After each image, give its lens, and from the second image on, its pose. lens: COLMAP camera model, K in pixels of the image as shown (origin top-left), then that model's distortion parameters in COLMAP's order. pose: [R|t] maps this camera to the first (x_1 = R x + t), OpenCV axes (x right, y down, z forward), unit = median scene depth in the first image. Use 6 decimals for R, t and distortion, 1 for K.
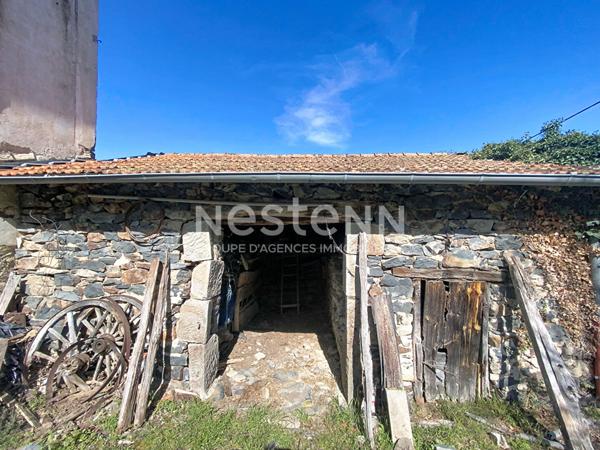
lens RADIAL K [[238.9, 0, 295.4], [0, 238.9, 223.7], [0, 0, 1]] dist [0.004765, -0.004864]
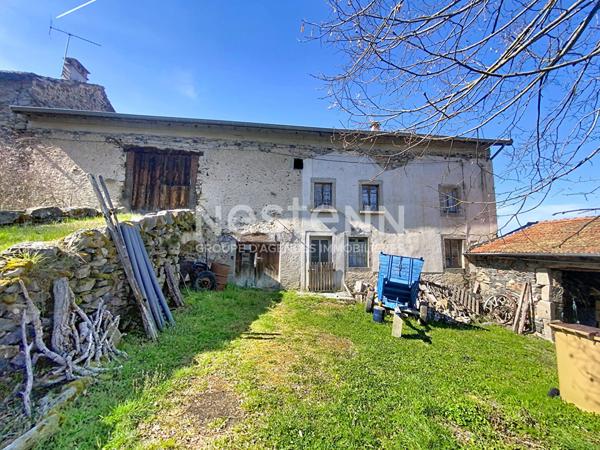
lens RADIAL K [[238.9, 0, 303.4], [0, 238.9, 226.4], [0, 0, 1]] dist [0.004765, -0.004864]
pose [[0.184122, -0.110649, -0.976656, 1.620050], [0.006834, 0.993764, -0.111298, -0.184511], [0.982880, 0.013818, 0.183730, -1.900791]]
